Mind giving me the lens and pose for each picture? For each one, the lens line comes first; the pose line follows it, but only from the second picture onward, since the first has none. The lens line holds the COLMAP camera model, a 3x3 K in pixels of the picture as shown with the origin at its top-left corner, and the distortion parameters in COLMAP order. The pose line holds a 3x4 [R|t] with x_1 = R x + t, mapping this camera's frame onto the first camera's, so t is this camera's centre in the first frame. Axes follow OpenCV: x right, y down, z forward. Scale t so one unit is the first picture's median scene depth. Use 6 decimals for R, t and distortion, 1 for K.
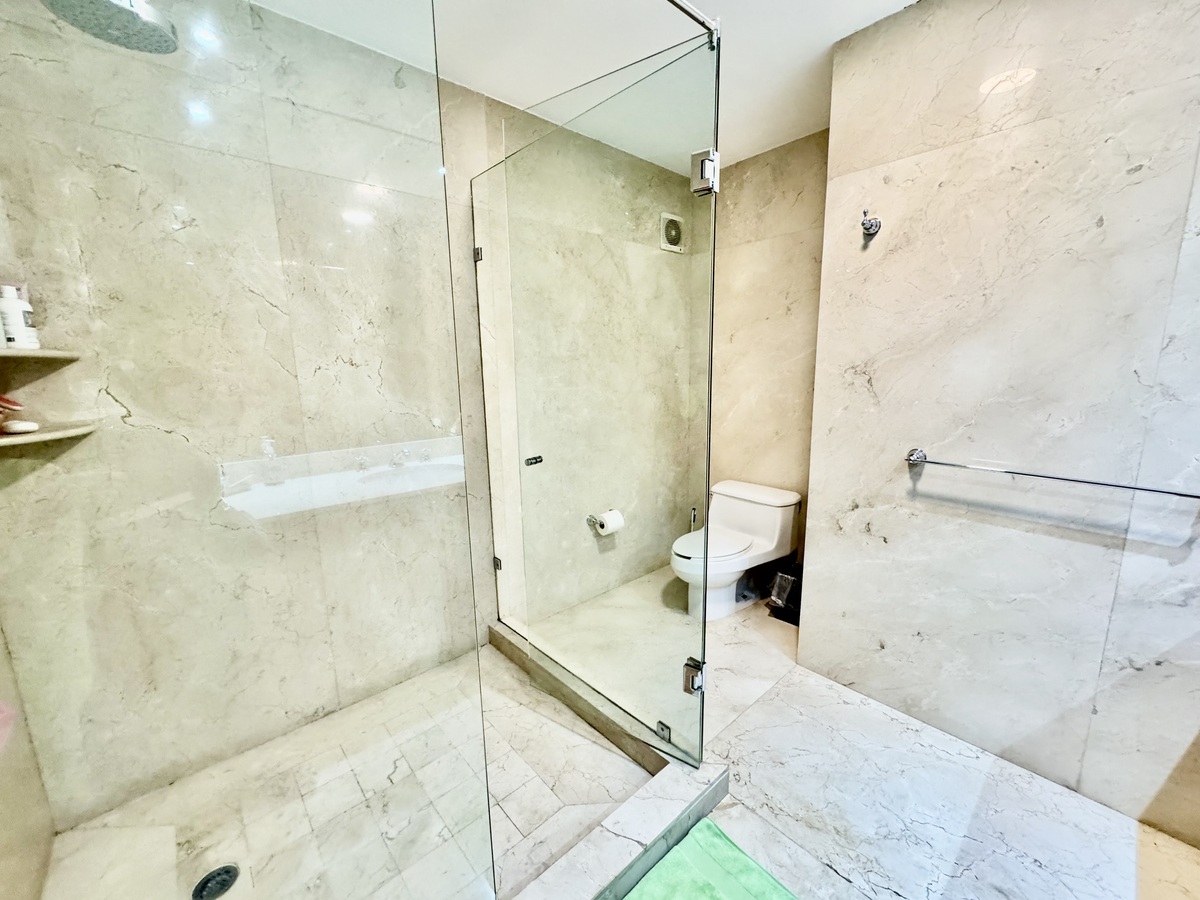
lens RADIAL K [[479.1, 0, 600.7], [0, 479.1, 449.1], [0, 0, 1]] dist [-0.002157, -0.000479]
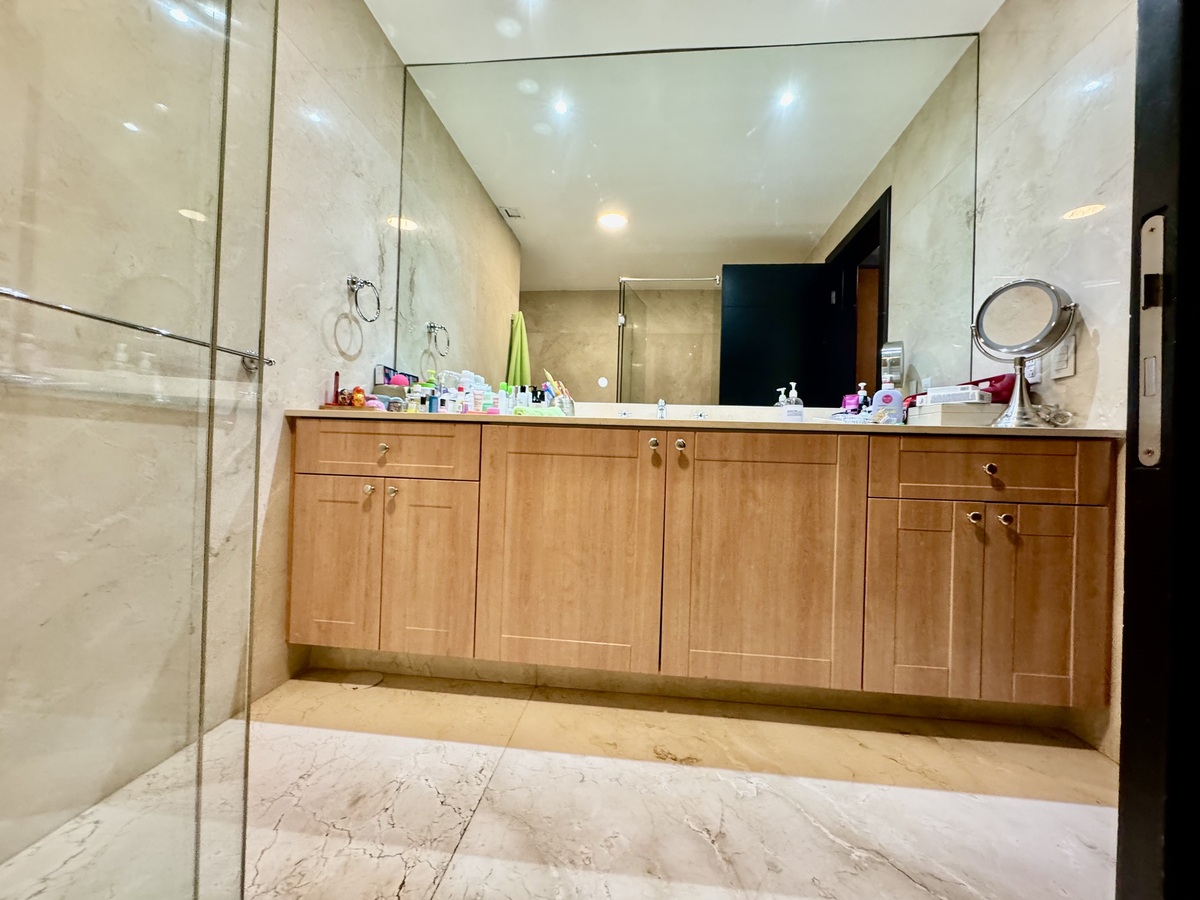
lens RADIAL K [[479.1, 0, 599.8], [0, 479.1, 449.9], [0, 0, 1]] dist [-0.002157, -0.000479]
pose [[-0.665429, -0.005062, 0.746444, -0.066627], [0.113504, 0.987663, 0.107883, 0.233830], [-0.737781, 0.156513, -0.656645, 0.989001]]
